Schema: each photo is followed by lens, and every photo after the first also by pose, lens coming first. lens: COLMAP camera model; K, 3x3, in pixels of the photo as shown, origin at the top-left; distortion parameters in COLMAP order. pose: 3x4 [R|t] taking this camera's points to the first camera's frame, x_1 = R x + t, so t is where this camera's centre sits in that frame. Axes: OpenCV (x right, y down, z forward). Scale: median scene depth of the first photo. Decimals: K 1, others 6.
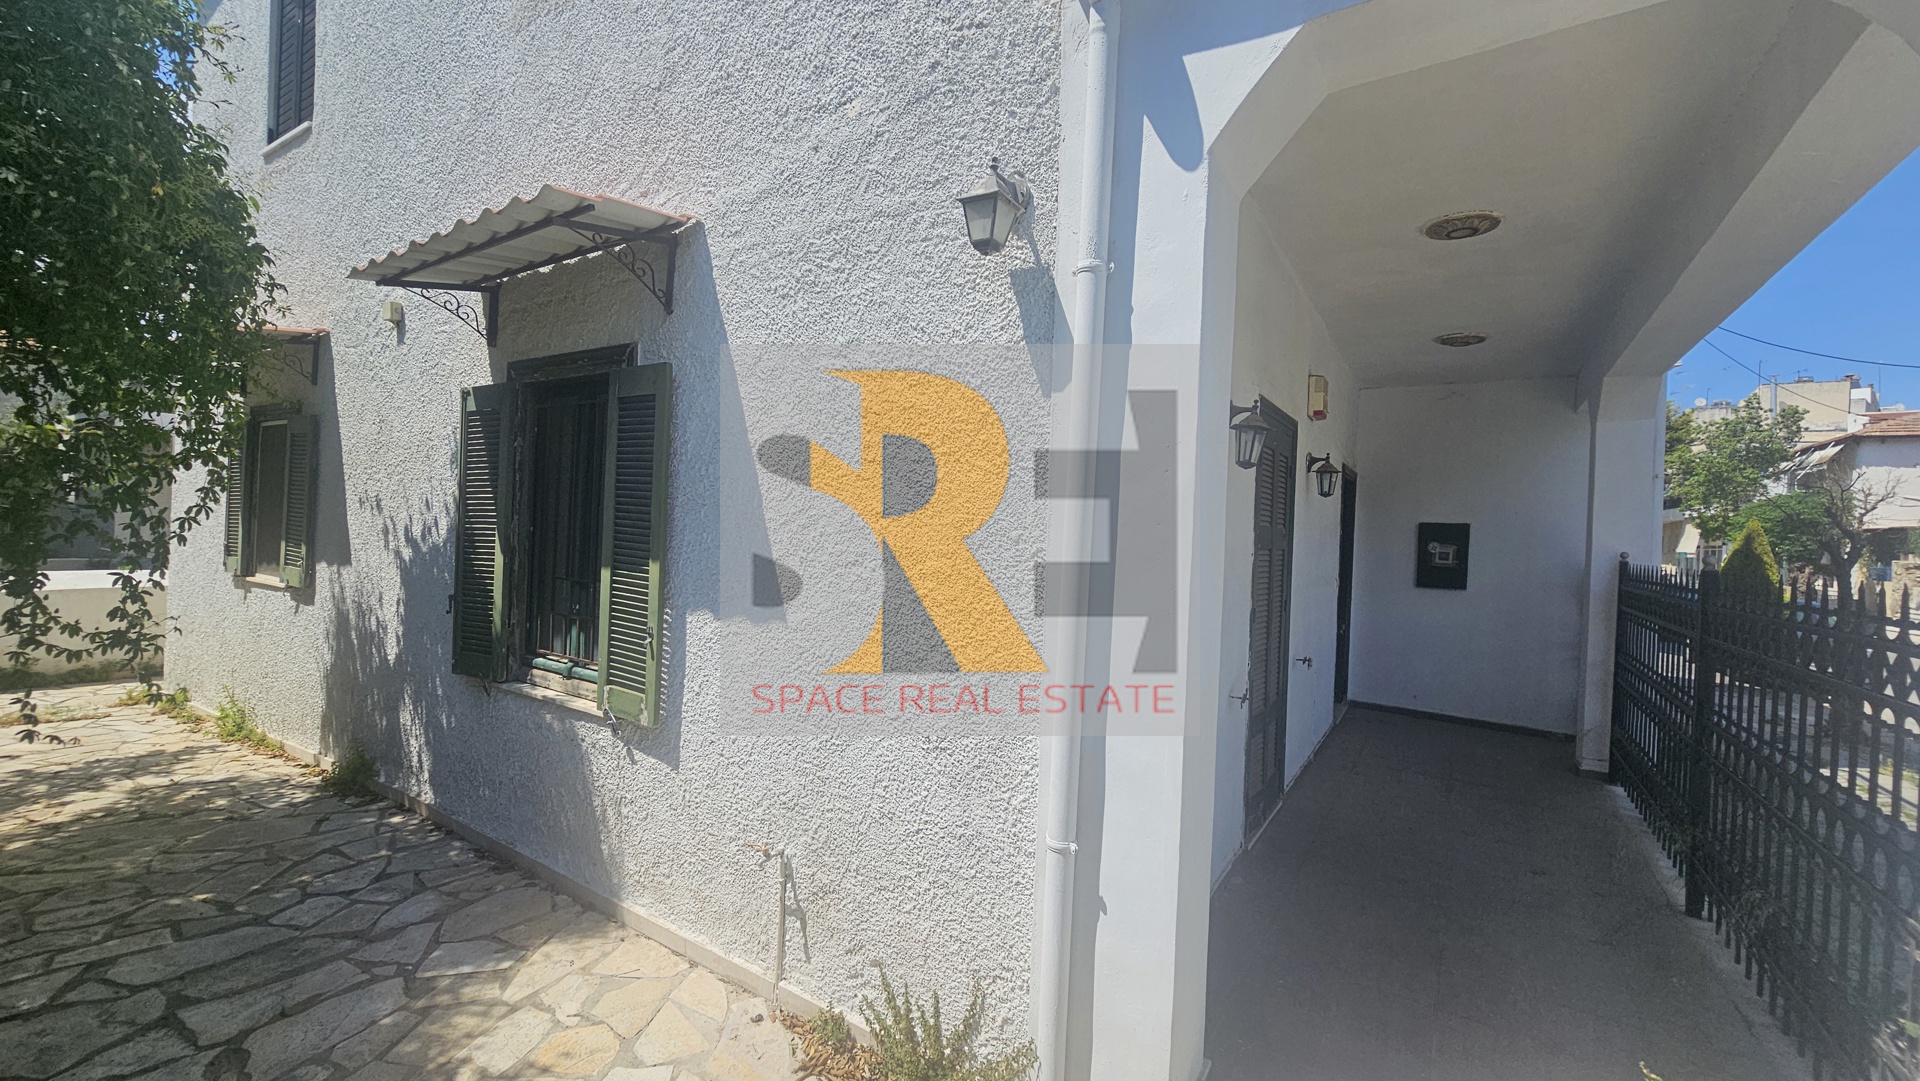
lens RADIAL K [[783.6, 0, 954.6], [0, 783.6, 532.8], [0, 0, 1]] dist [-0.002531, 0.000059]
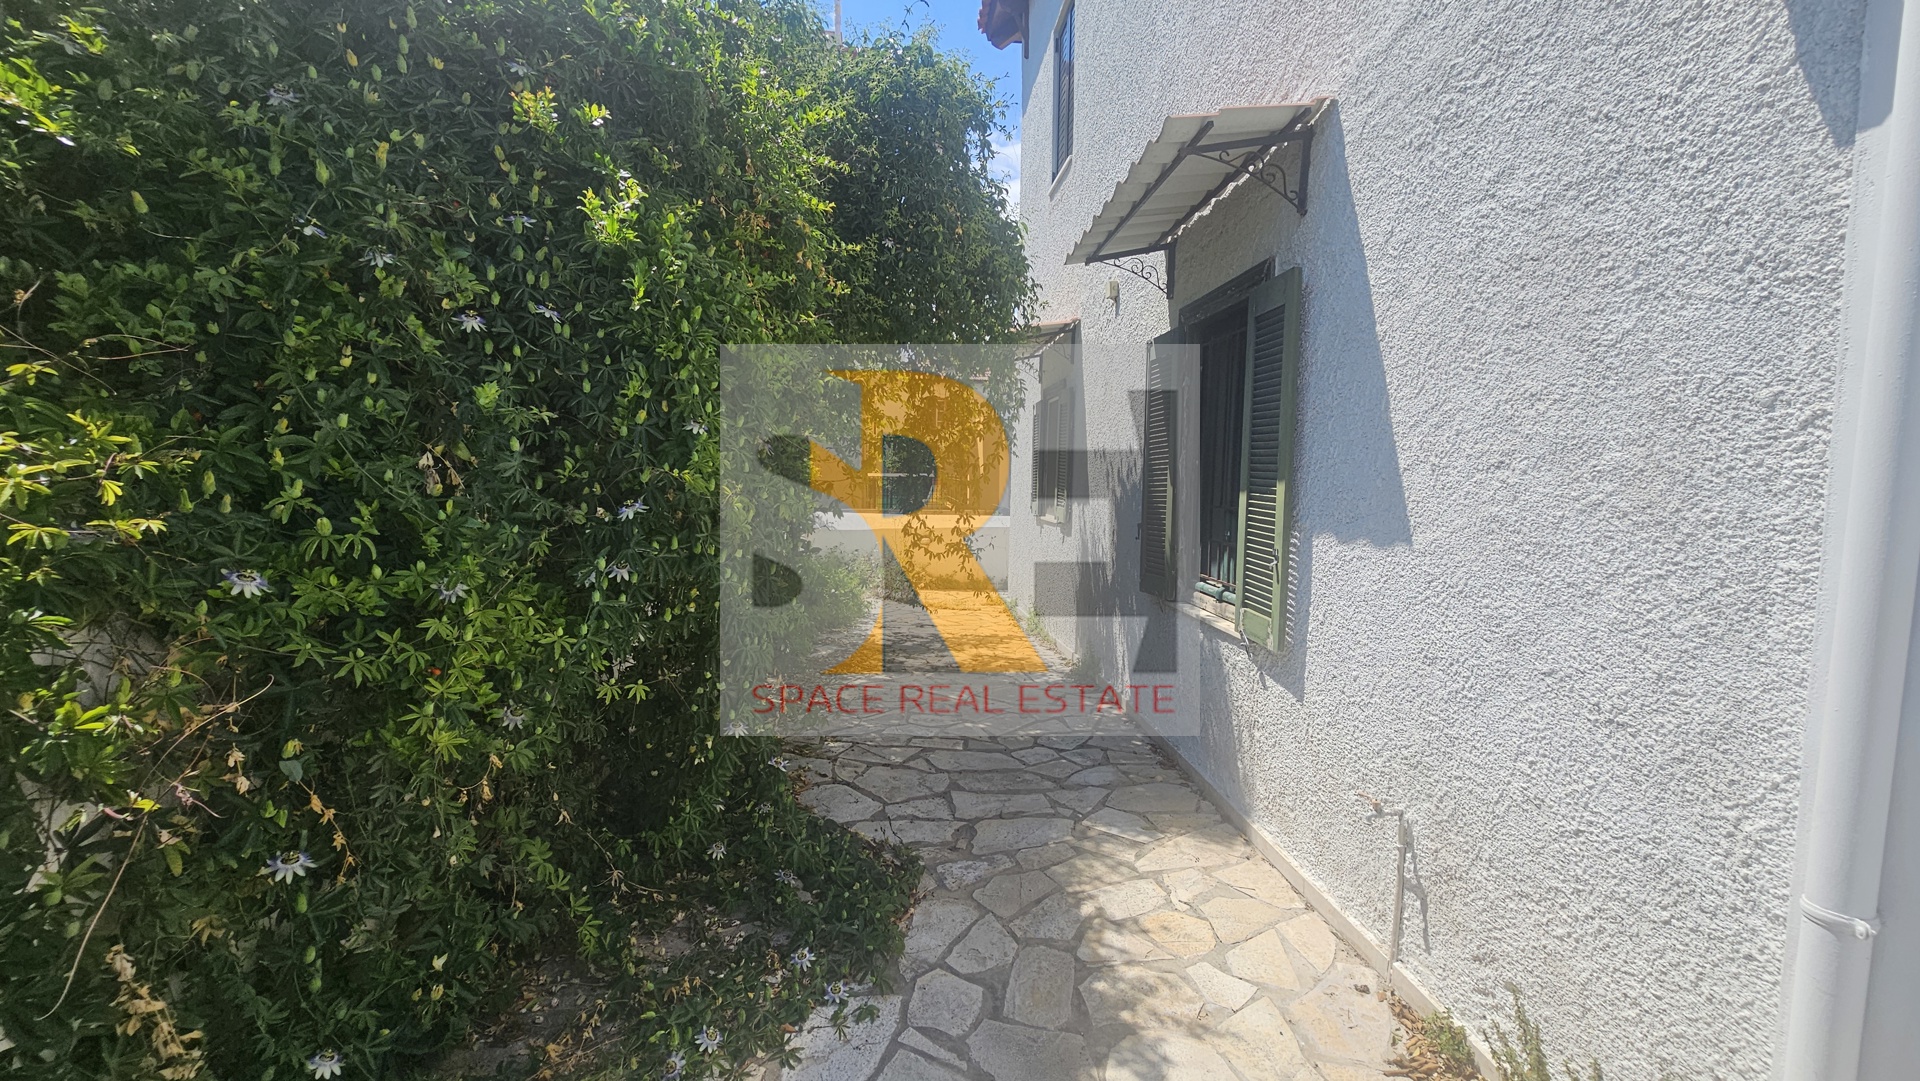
lens RADIAL K [[783.6, 0, 961.2], [0, 783.6, 534.2], [0, 0, 1]] dist [-0.002531, 0.000059]
pose [[0.621222, 0.027348, -0.783157, 0.132569], [0.005622, 0.999210, 0.039352, 0.065569], [0.783615, -0.028849, 0.620577, 0.104279]]
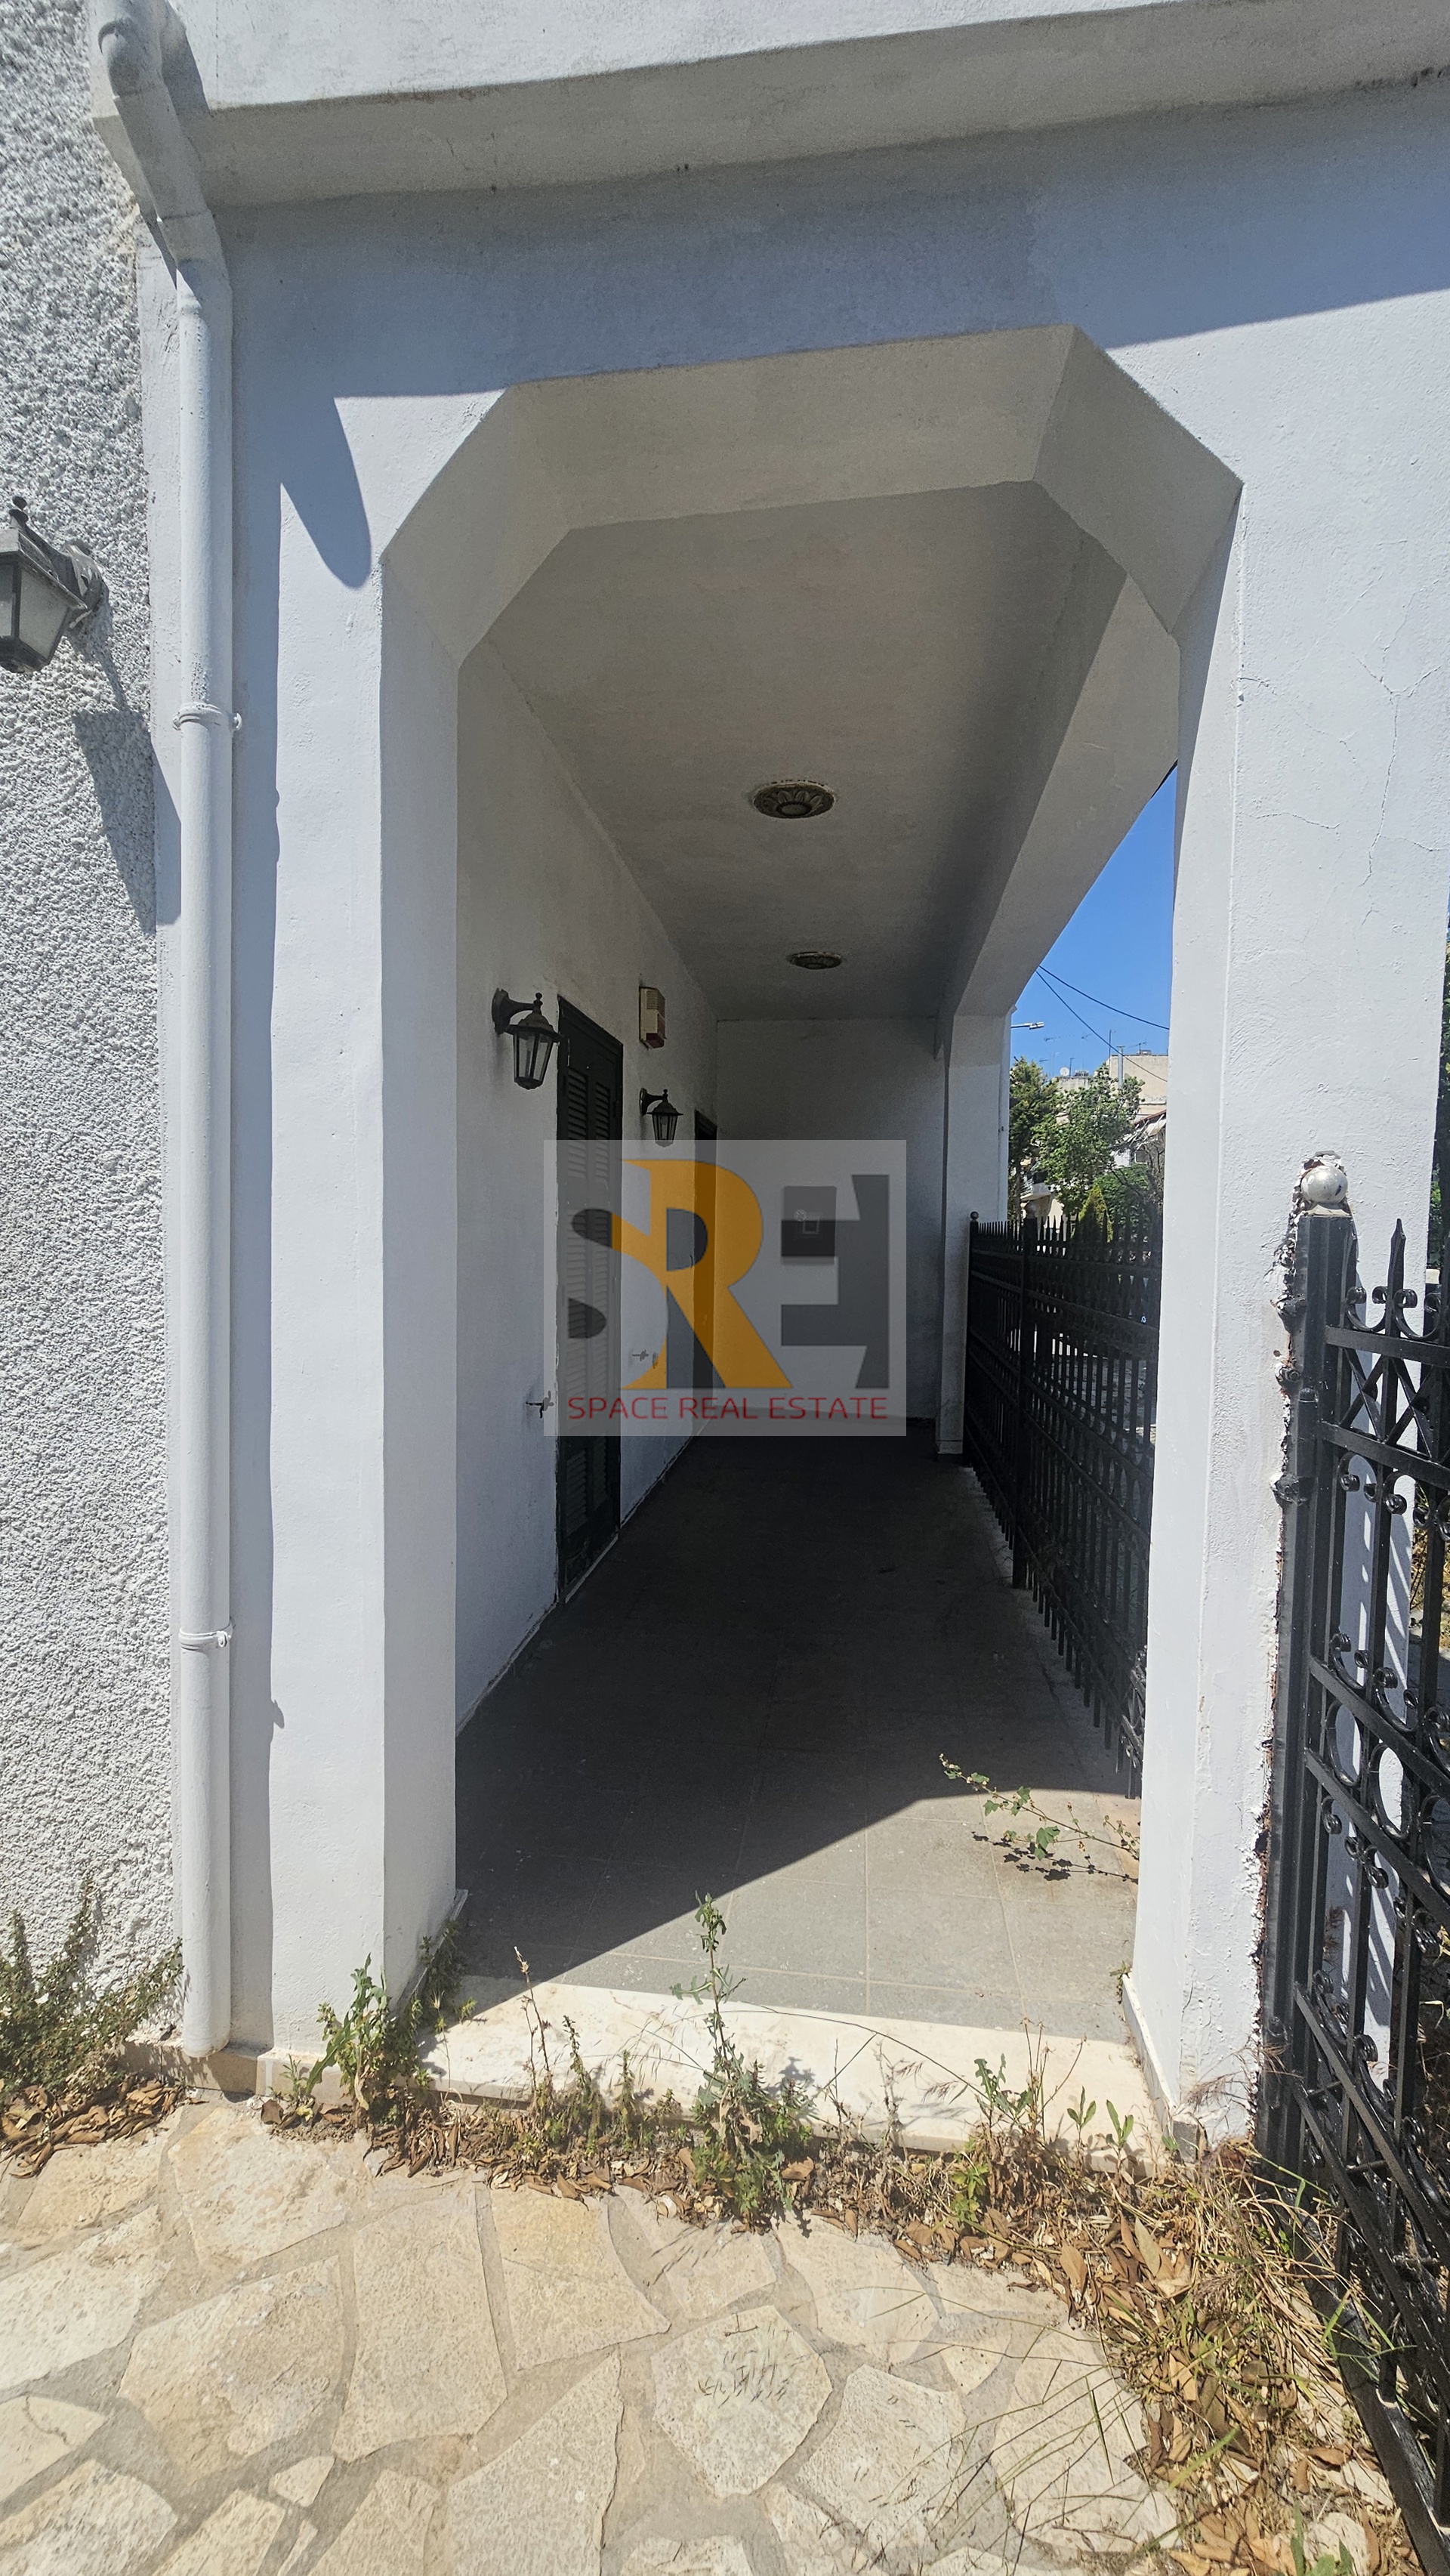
lens RADIAL K [[1051.2, 0, 728.0], [0, 1051.2, 1287.0], [0, 0, 1]] dist [-0.002531, 0.000059]
pose [[0.900578, -0.048855, 0.431940, 0.122114], [0.022885, 0.997615, 0.065121, 0.047956], [-0.434091, -0.048762, 0.899548, 0.037132]]
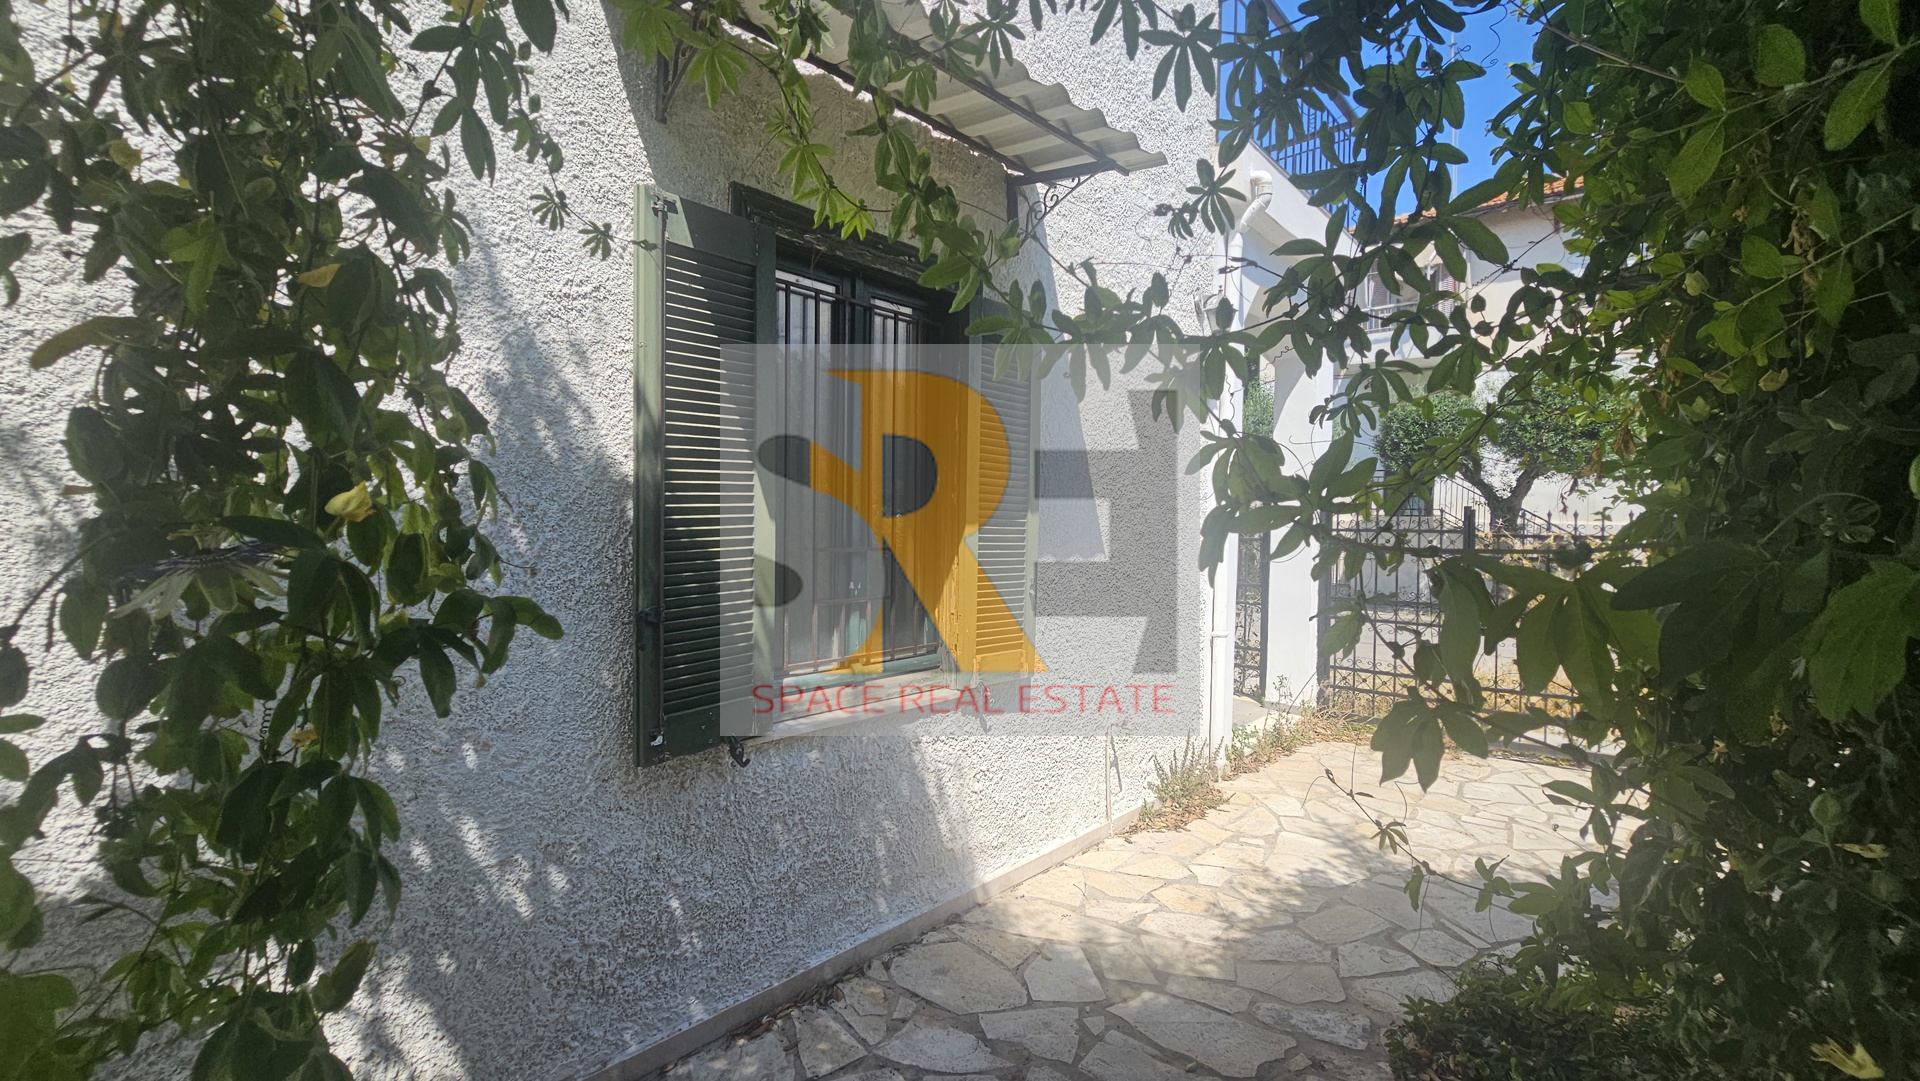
lens RADIAL K [[720.3, 0, 969.3], [0, 720.3, 545.9], [0, 0, 1]] dist [0.001454, 0.000030]
pose [[0.182265, -0.033172, 0.982690, -1.413580], [0.014222, 0.999415, 0.031099, 0.050797], [-0.983147, 0.008308, 0.182630, 0.956839]]
